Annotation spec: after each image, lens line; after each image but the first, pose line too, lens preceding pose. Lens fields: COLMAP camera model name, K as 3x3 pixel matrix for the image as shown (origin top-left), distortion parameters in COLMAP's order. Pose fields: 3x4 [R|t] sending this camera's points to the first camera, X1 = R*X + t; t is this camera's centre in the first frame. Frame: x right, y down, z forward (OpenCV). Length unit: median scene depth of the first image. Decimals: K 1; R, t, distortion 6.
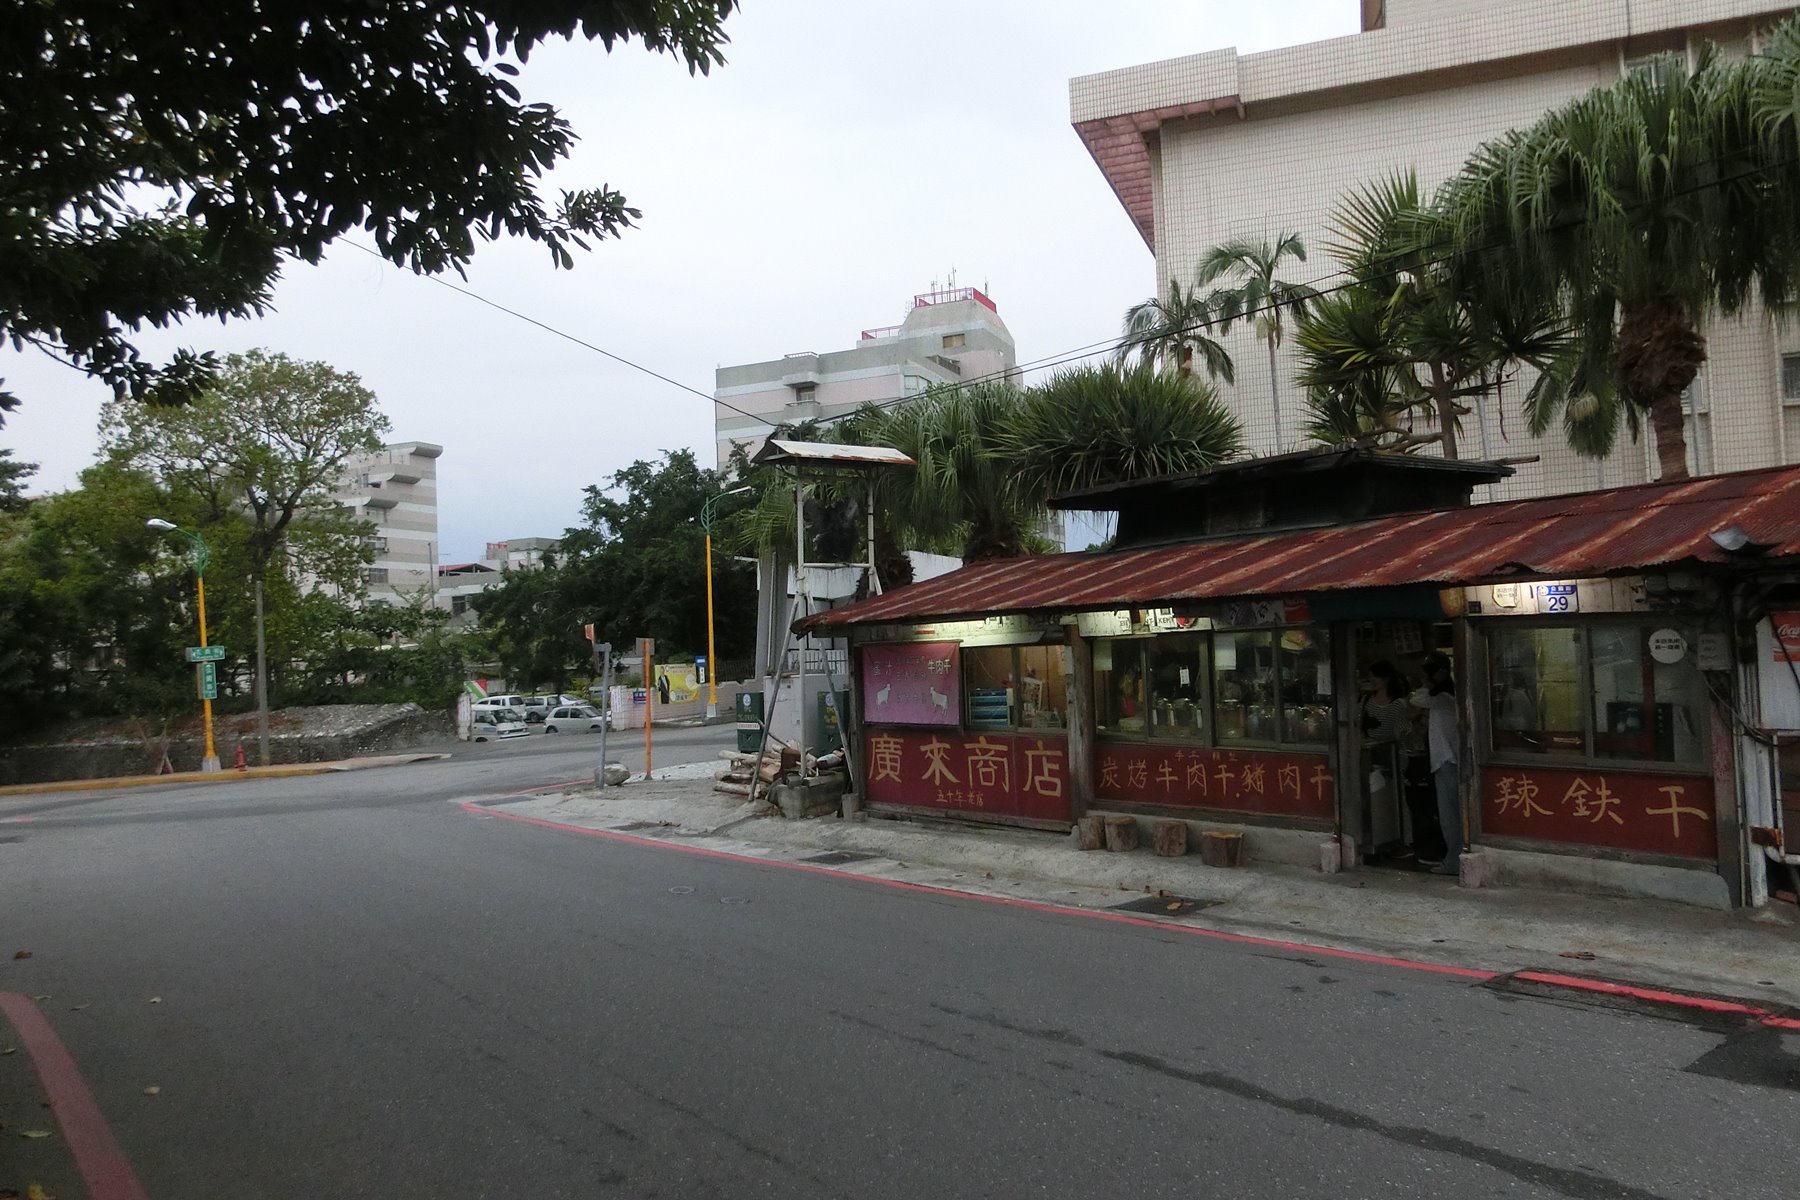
lens RADIAL K [[1293.7, 0, 913.5], [0, 1293.7, 598.2], [0, 0, 1]] dist [-0.034290, 0.032775]
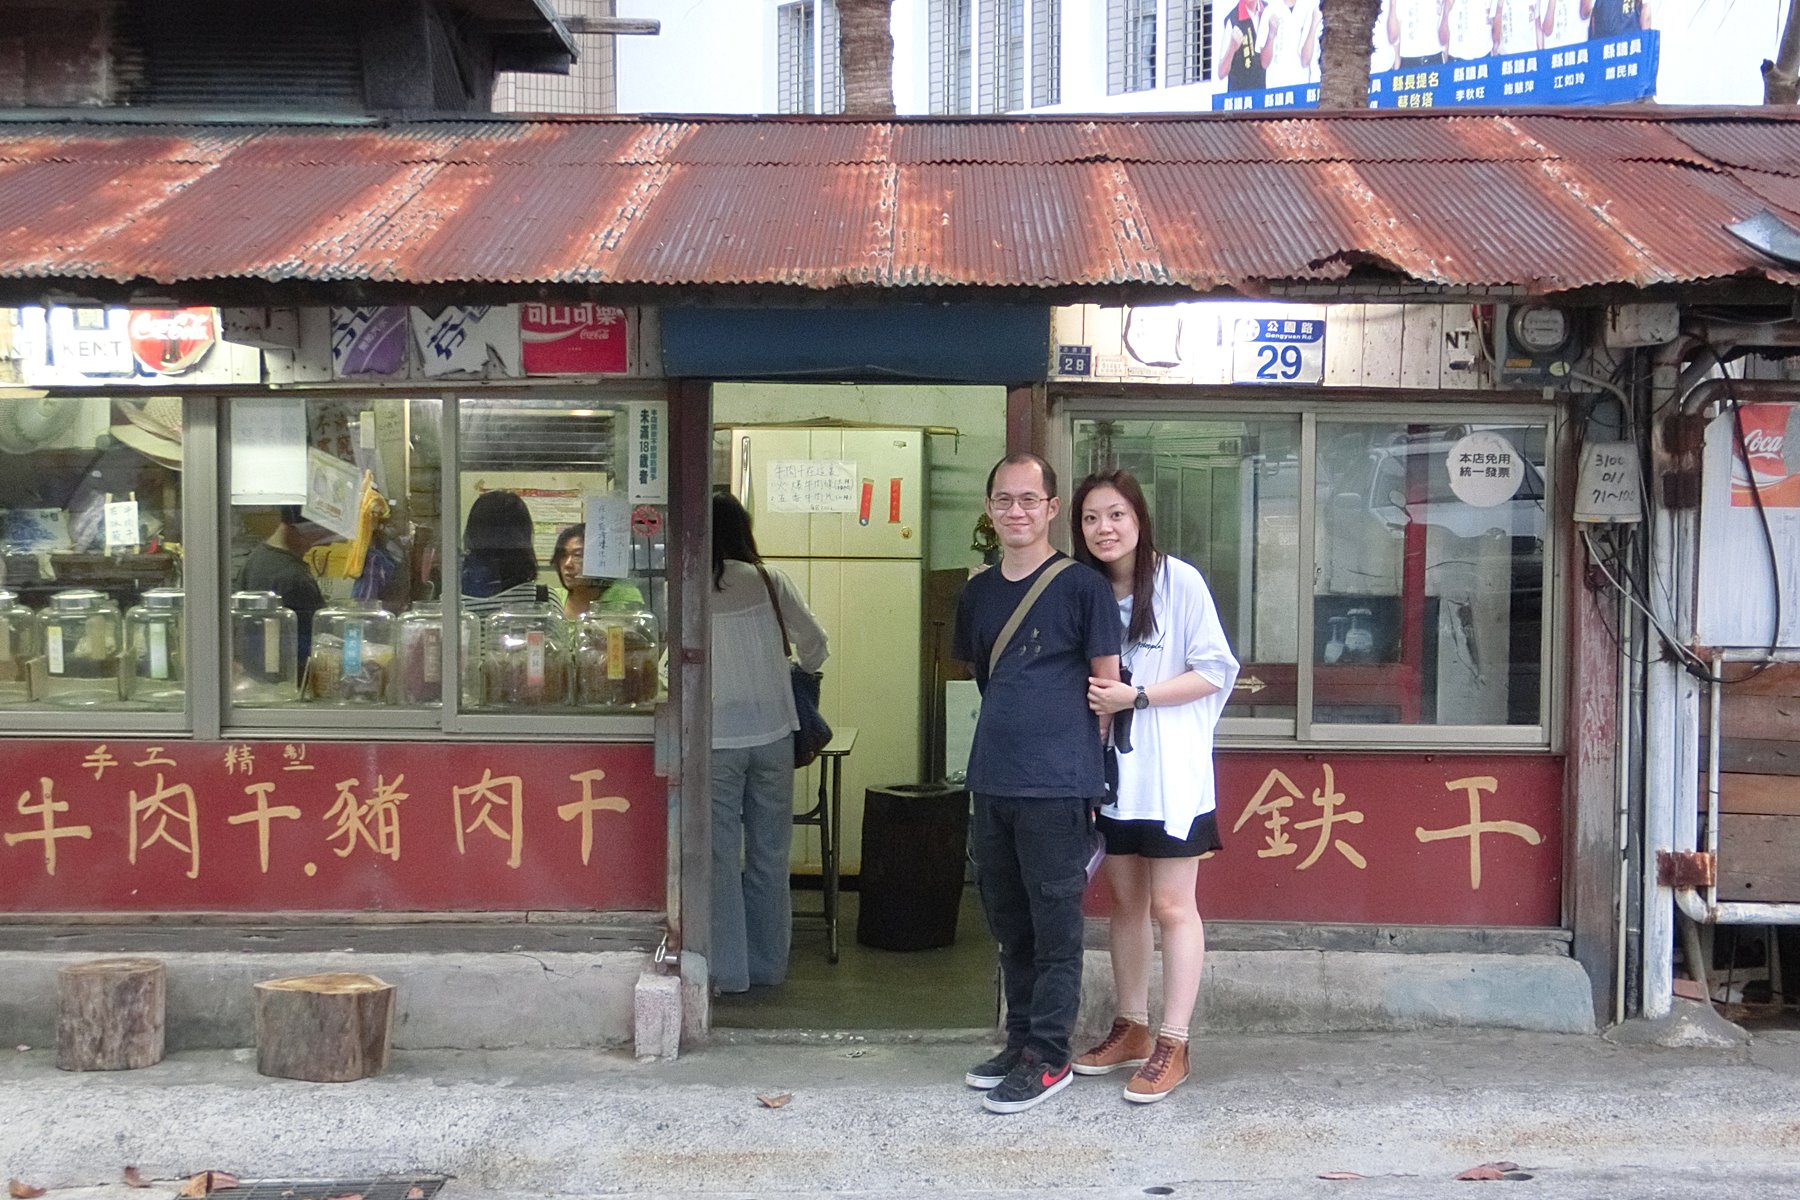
lens RADIAL K [[2966.9, 0, 948.5], [0, 2966.9, 622.9], [0, 0, 1]] dist [-0.007931, 0.000000]
pose [[0.616042, -0.005215, 0.787696, -0.245089], [-0.056601, 0.997100, 0.050868, 0.033870], [-0.785677, -0.075922, 0.613960, 0.349781]]
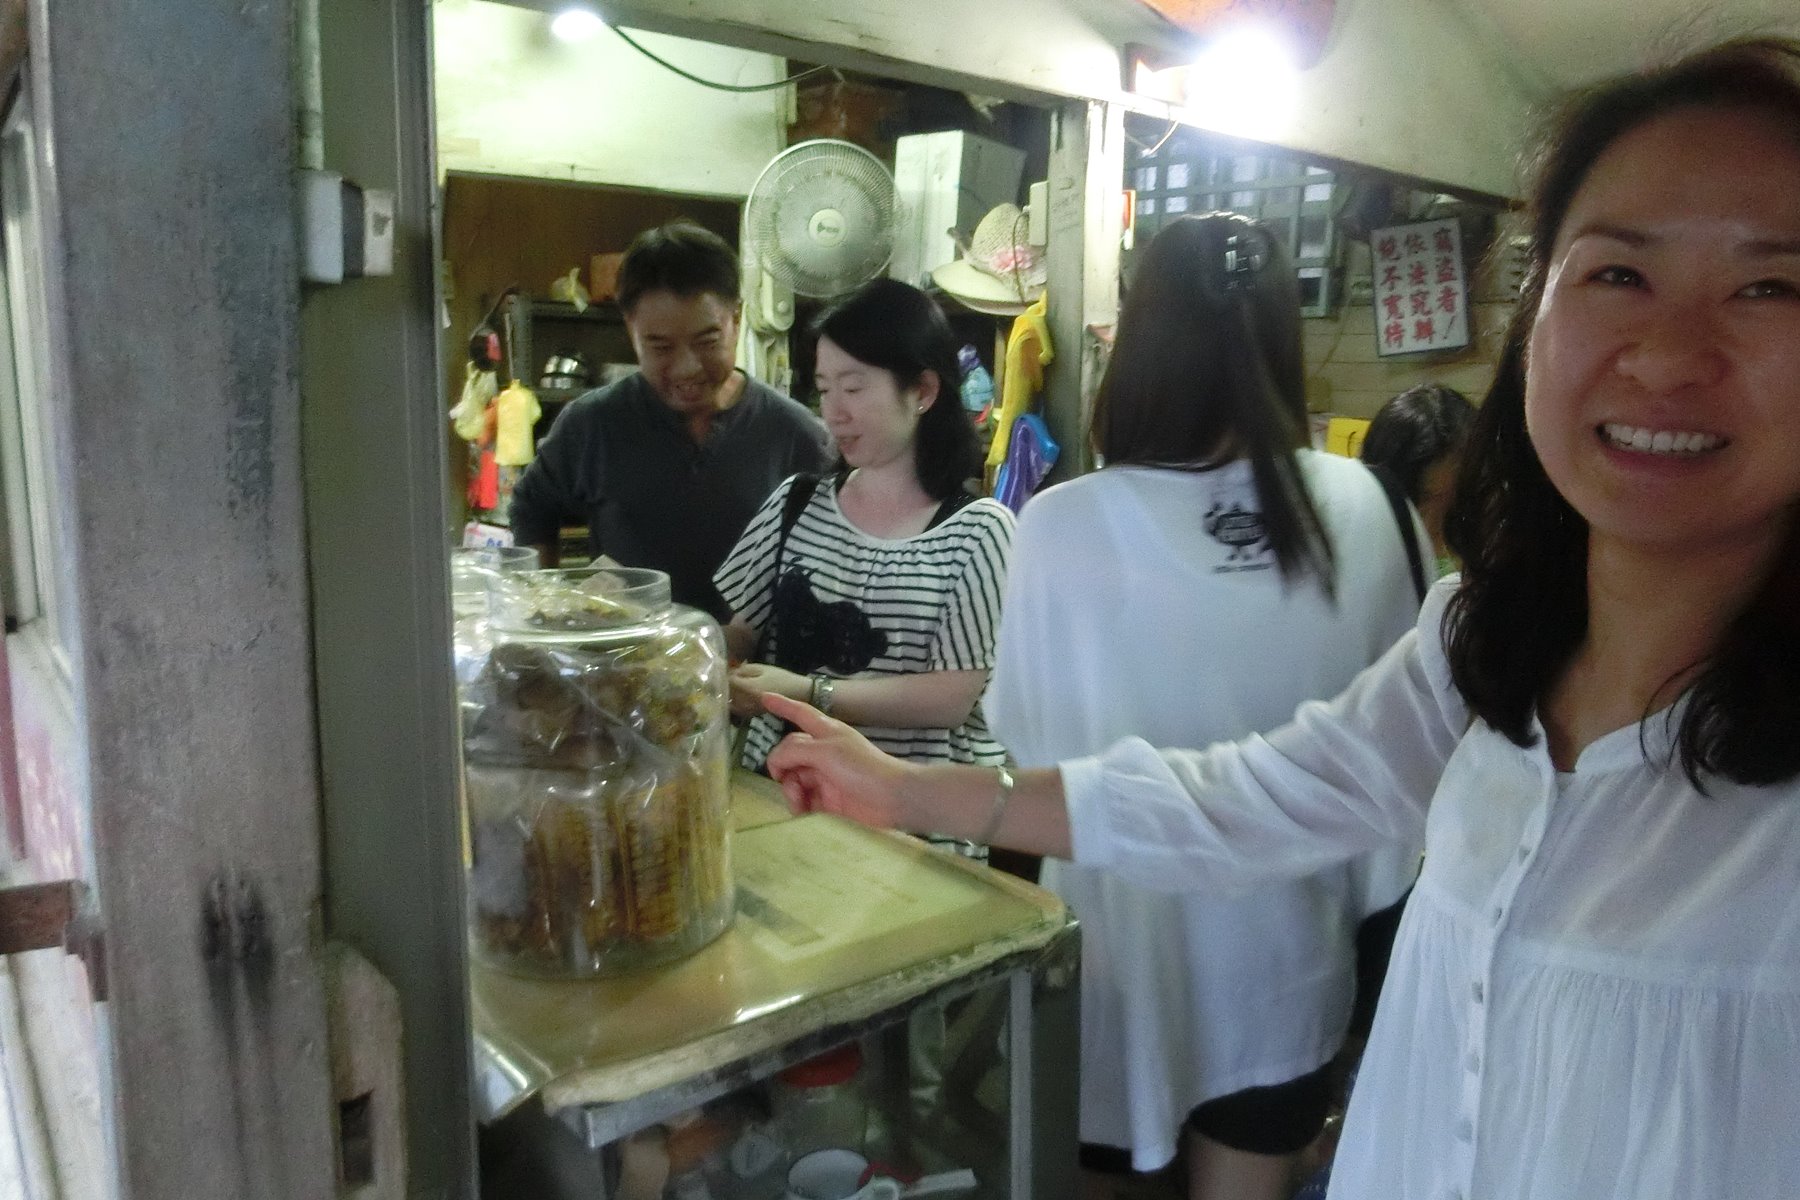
lens RADIAL K [[1293.7, 0, 916.3], [0, 1293.7, 595.5], [0, 0, 1]] dist [-0.034290, 0.032775]
pose [[0.998418, 0.055010, -0.011652, 0.322231], [-0.051466, 0.977462, 0.204740, 0.051416], [0.022652, -0.203816, 0.978747, 0.811247]]
